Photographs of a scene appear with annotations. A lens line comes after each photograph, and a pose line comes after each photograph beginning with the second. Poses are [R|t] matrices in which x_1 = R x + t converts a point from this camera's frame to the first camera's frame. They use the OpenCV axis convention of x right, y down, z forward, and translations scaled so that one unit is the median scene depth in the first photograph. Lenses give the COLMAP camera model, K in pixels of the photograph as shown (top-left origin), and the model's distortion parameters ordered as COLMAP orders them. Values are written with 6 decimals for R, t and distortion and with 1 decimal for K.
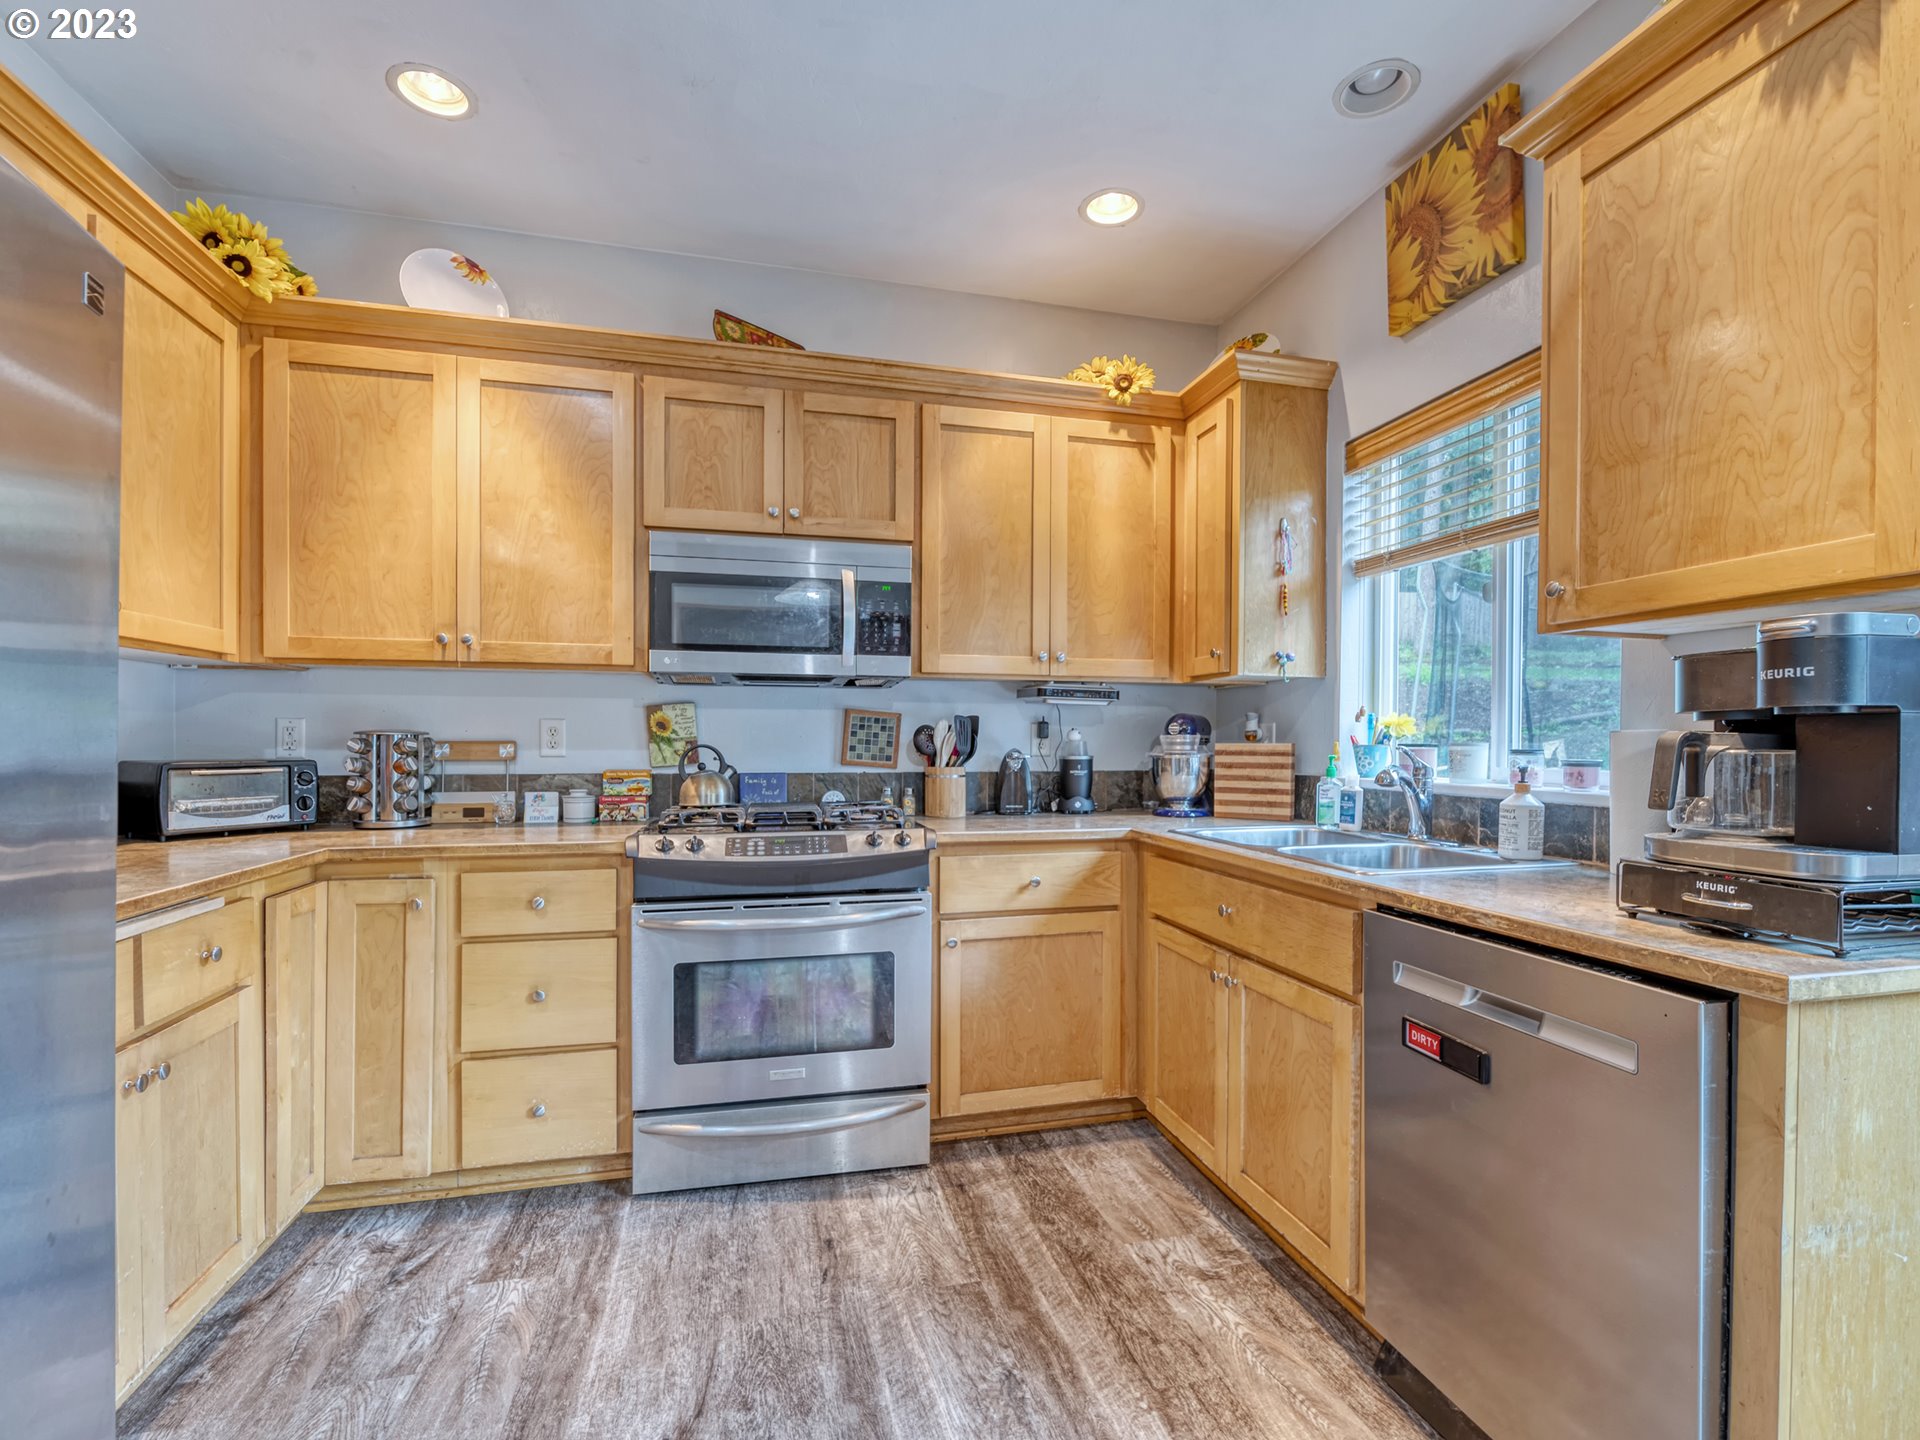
lens RADIAL K [[891.1, 0, 972.1], [0, 891.1, 740.9], [0, 0, 1]] dist [-0.005763, -0.001798]
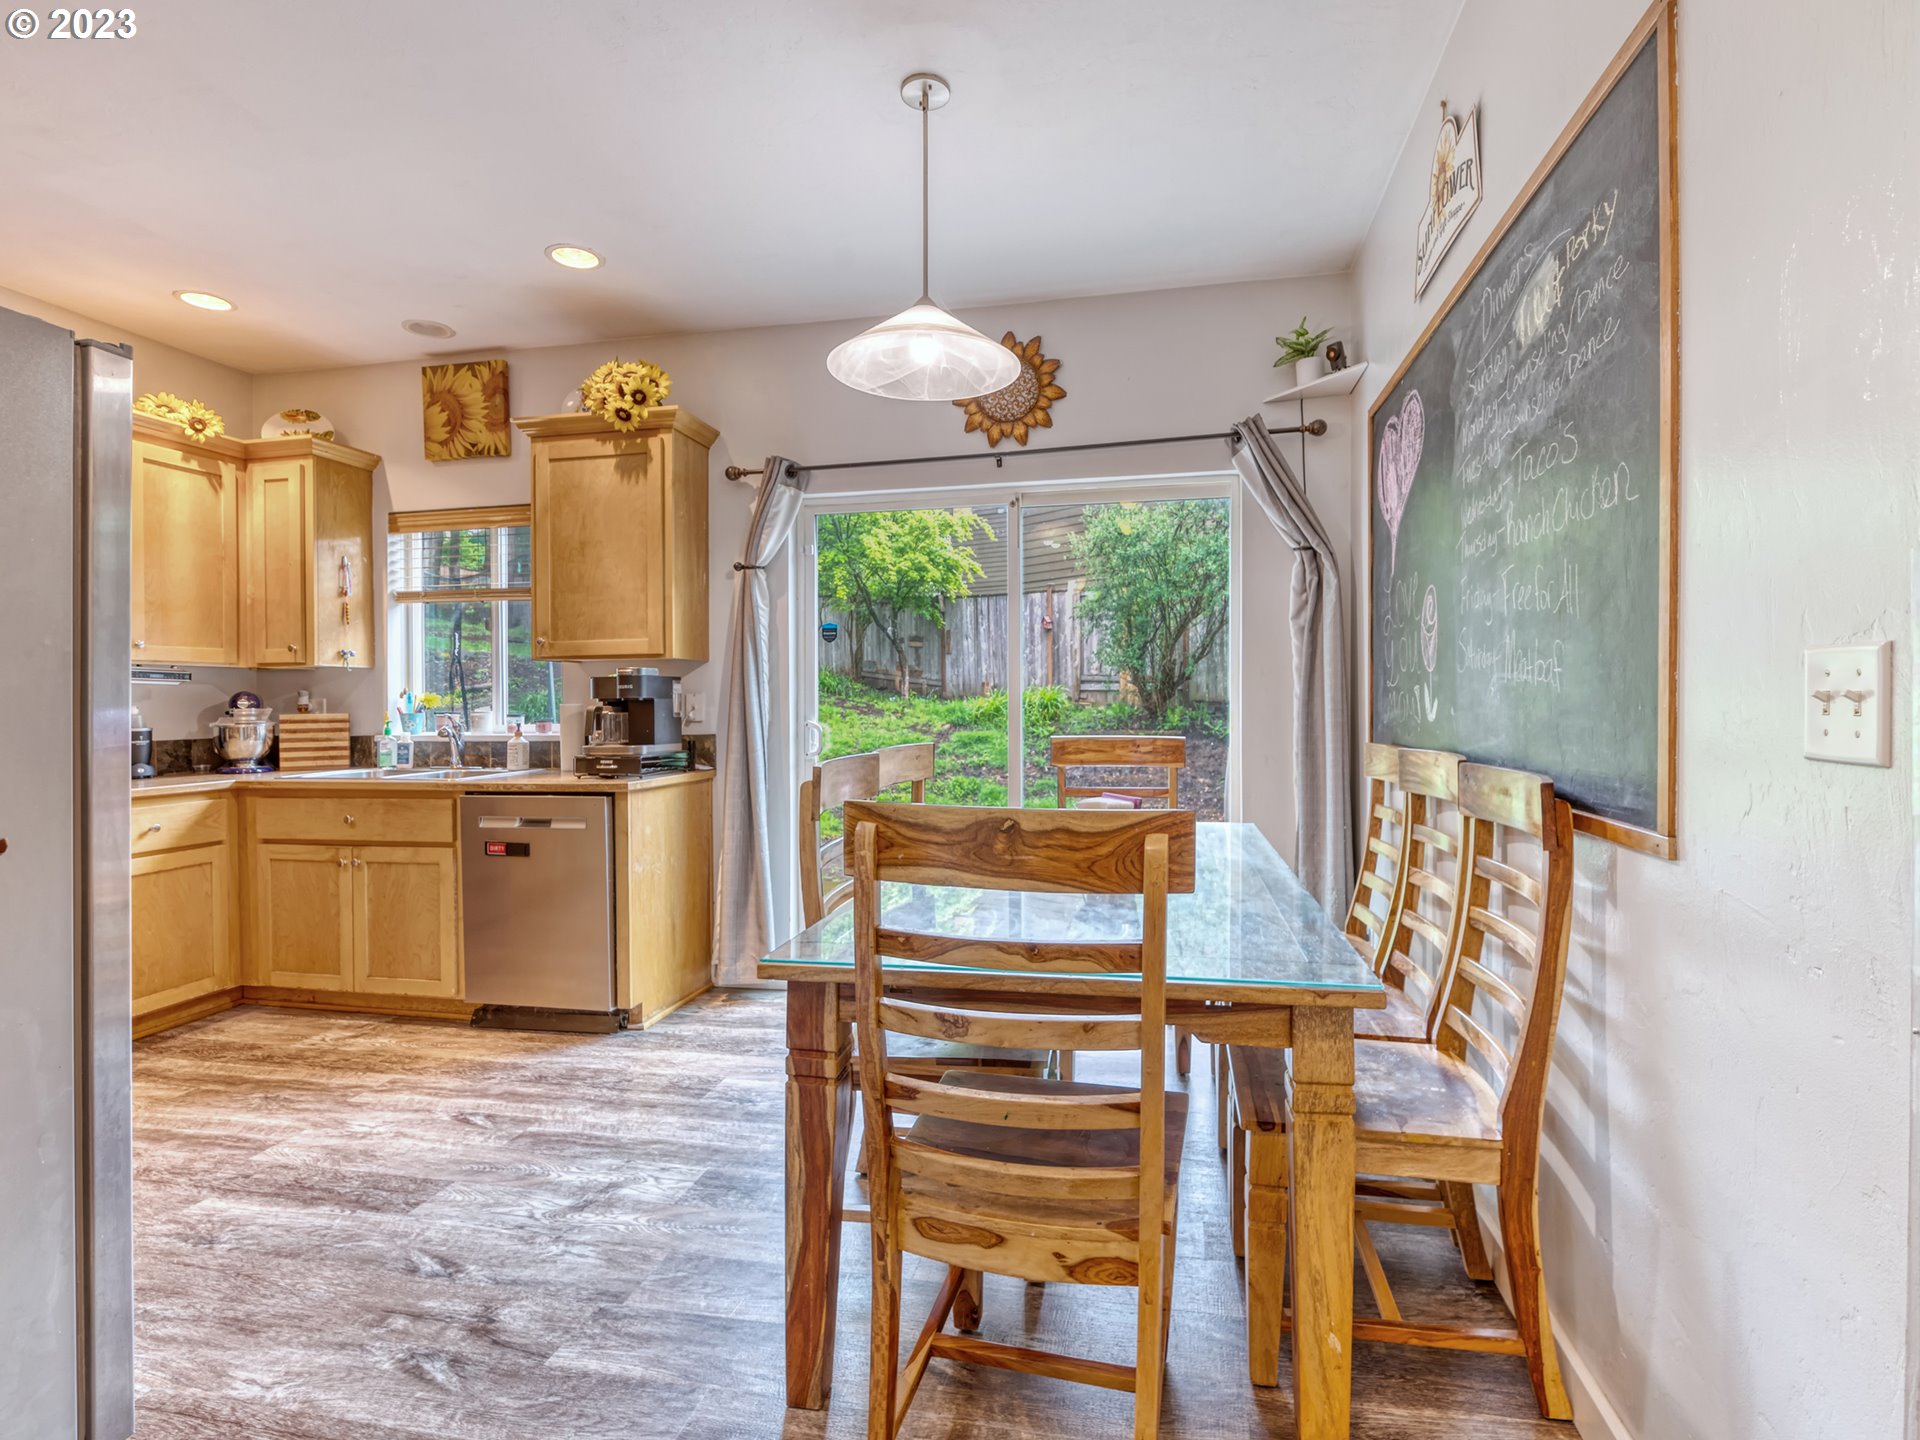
lens RADIAL K [[935.9, 0, 960.0], [0, 935.9, 720.0], [0, 0, 1]] dist [-0.000962, -0.000683]
pose [[0.461517, -0.025613, 0.886762, -0.570682], [0.012761, 0.999671, 0.022232, -0.008416], [-0.887040, 0.001056, 0.461692, -0.611954]]
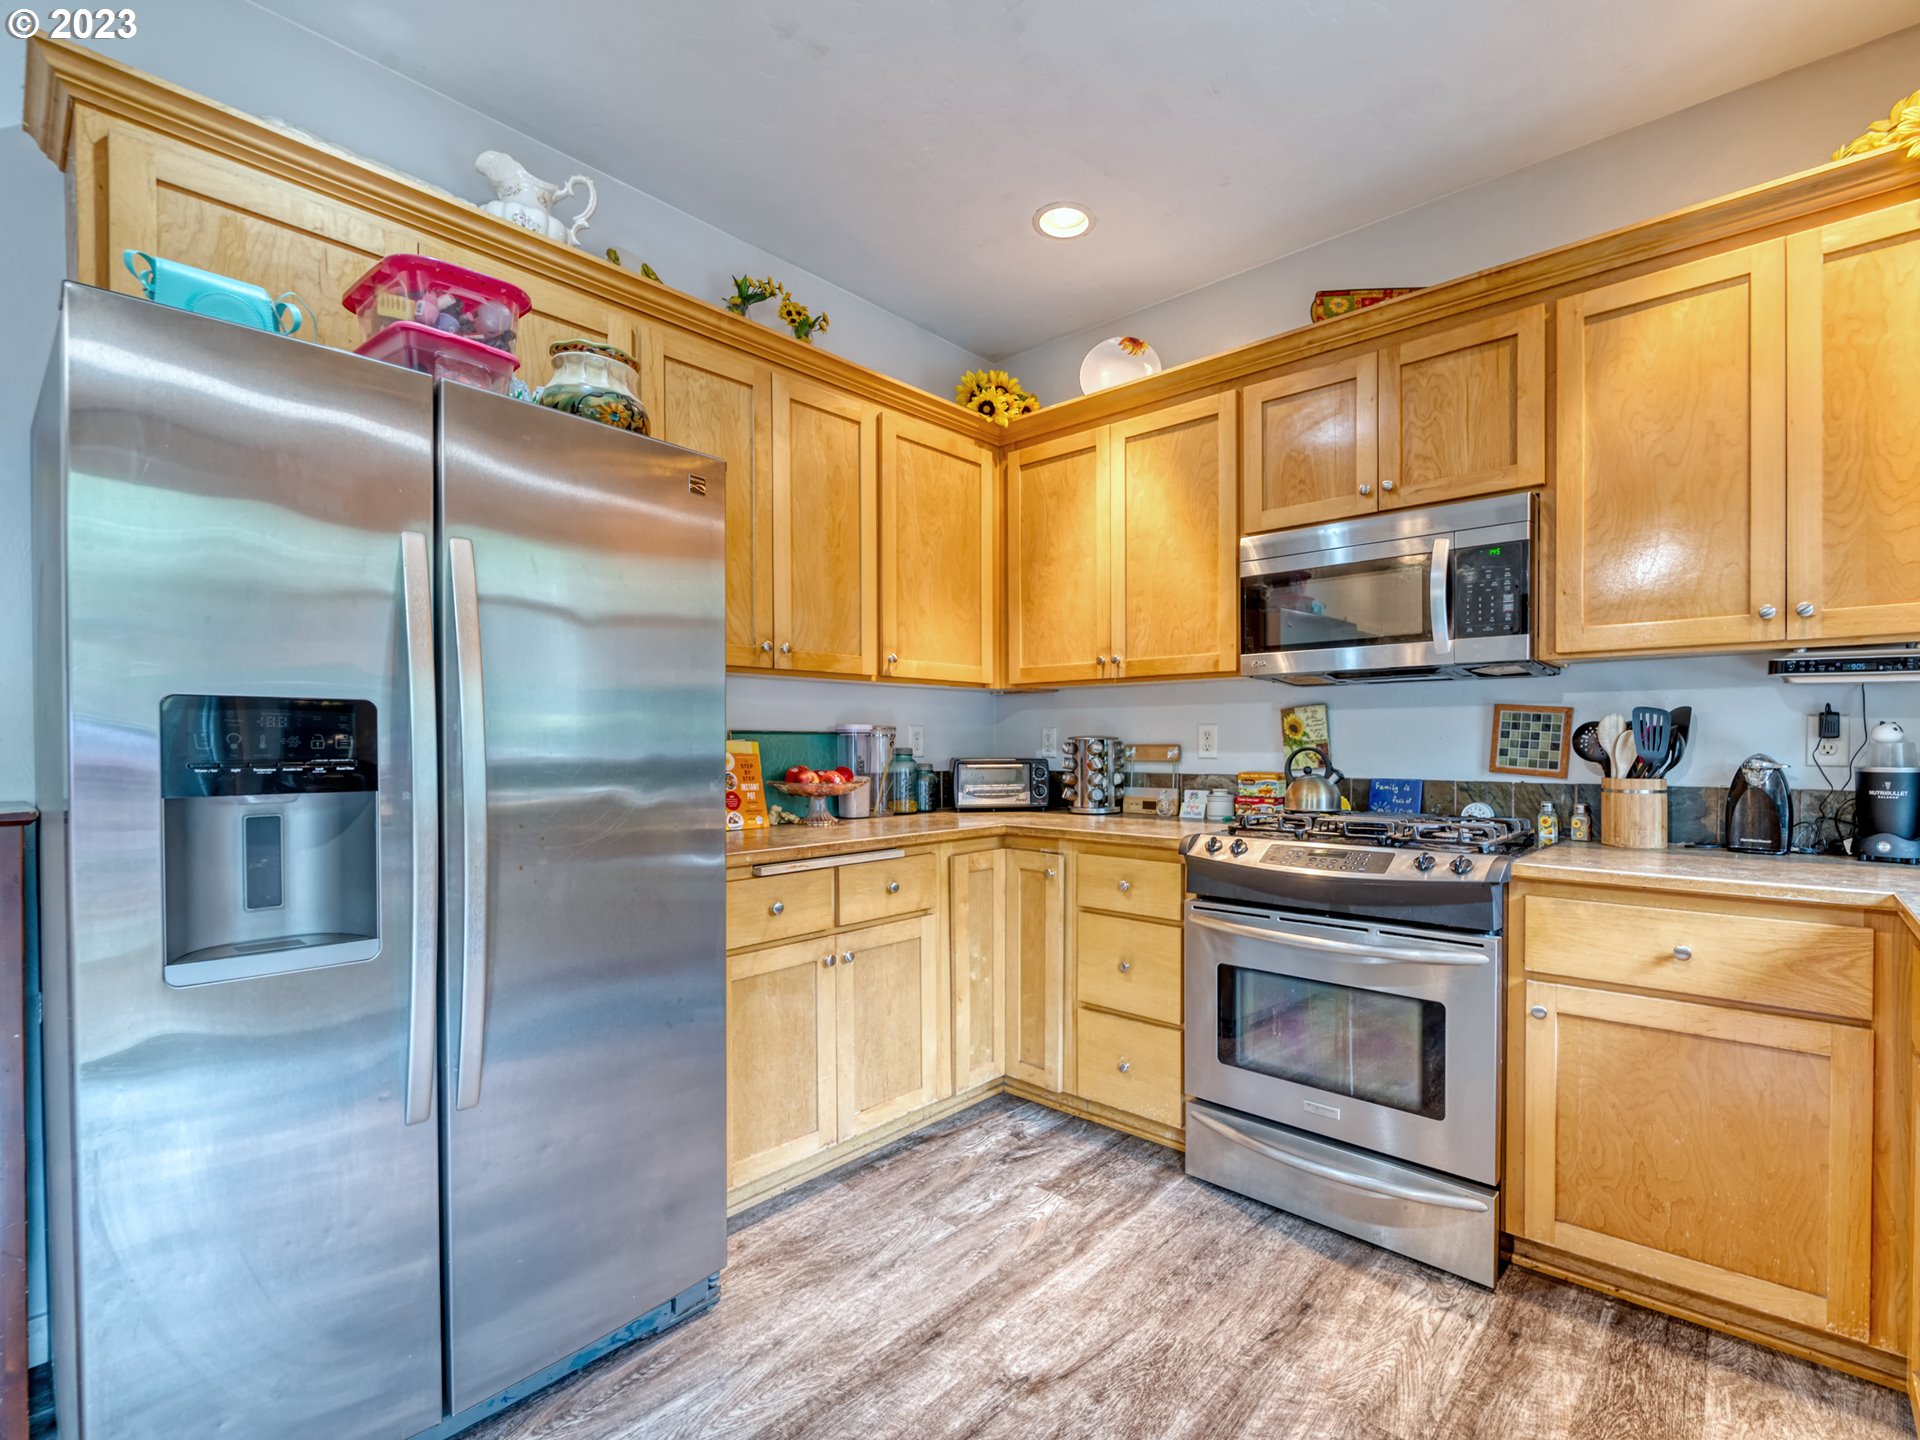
lens RADIAL K [[878.6, 0, 1042.9], [0, 878.6, 746.3], [0, 0, 1]] dist [-0.005397, -0.001057]
pose [[0.583428, -0.000270, -0.812165, 0.329593], [0.002426, 0.999996, 0.001410, 0.000743], [0.812161, -0.002793, 0.583426, 0.228879]]
